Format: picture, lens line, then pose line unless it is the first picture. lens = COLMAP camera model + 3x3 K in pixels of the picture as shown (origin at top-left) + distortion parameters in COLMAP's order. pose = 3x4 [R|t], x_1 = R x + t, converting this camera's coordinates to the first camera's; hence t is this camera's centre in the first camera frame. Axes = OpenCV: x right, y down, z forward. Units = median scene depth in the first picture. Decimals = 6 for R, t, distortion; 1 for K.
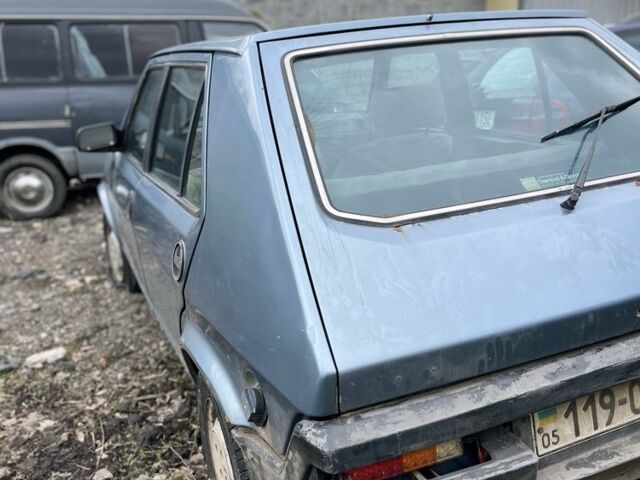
lens RADIAL K [[606.5, 0, 320.0], [0, 606.5, 240.0], [0, 0, 1]] dist [0.036142, -0.018512]
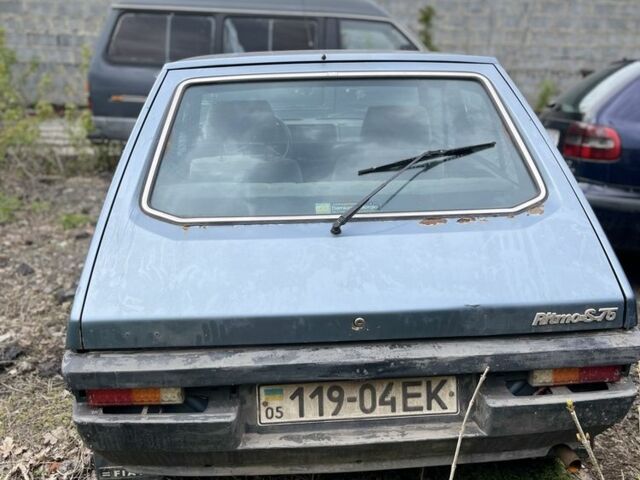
lens RADIAL K [[606.5, 0, 320.0], [0, 606.5, 240.0], [0, 0, 1]] dist [0.036142, -0.018512]
pose [[0.946725, 0.154143, -0.282758, 0.749426], [-0.148592, 0.988044, 0.041110, -0.086429], [0.285714, 0.003095, 0.958310, -0.162020]]
